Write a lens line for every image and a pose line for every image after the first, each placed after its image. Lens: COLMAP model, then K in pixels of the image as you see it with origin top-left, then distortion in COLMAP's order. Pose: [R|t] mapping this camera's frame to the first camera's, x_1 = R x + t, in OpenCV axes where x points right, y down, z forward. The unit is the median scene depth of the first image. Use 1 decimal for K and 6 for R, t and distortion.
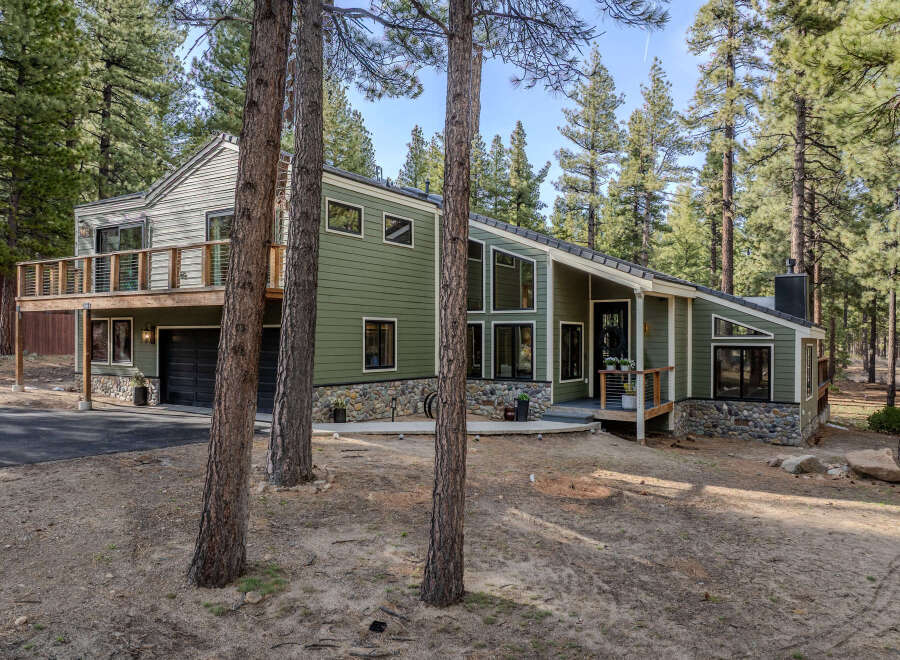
lens RADIAL K [[624.0, 0, 538.3], [0, 624.0, 333.2], [0, 0, 1]] dist [-0.026653, -0.005962]
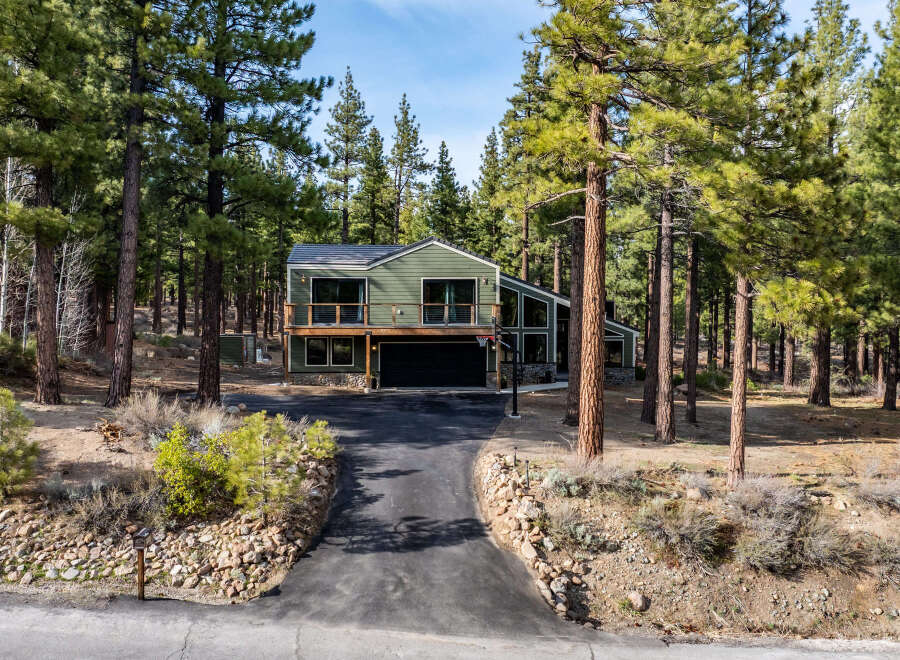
lens RADIAL K [[624.0, 0, 538.3], [0, 624.0, 333.2], [0, 0, 1]] dist [-0.026653, -0.005962]
pose [[0.822272, -0.022111, 0.568665, -1.169072], [-0.008247, 0.998677, 0.050755, -0.119590], [-0.569035, -0.046425, 0.821002, -0.621369]]
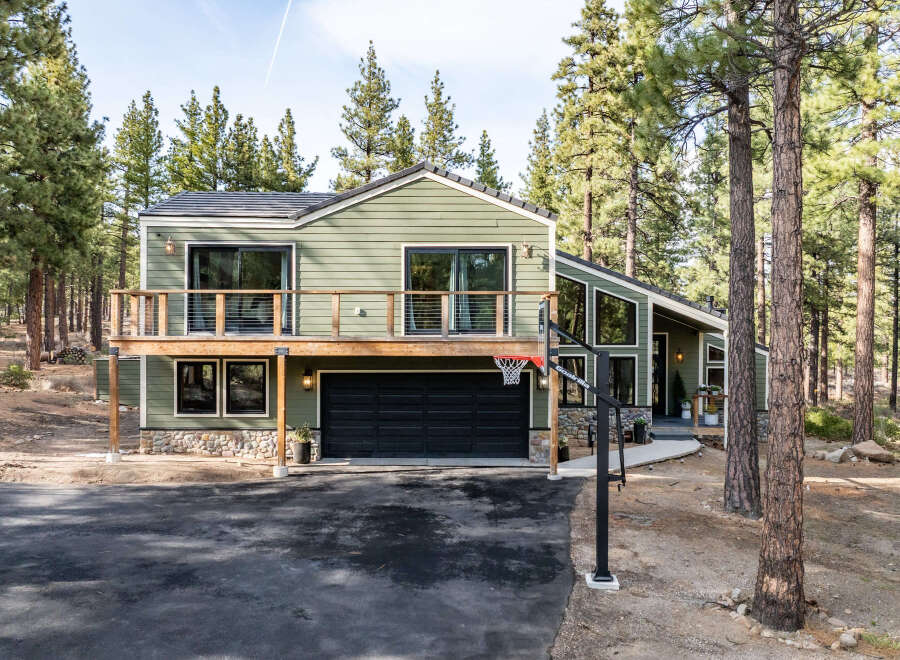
lens RADIAL K [[624.0, 0, 538.3], [0, 624.0, 333.2], [0, 0, 1]] dist [-0.026653, -0.005962]
pose [[0.866309, 0.001454, 0.499507, -0.745738], [-0.004606, 0.999977, 0.005077, -0.064826], [-0.499488, -0.006699, 0.866295, 0.089809]]
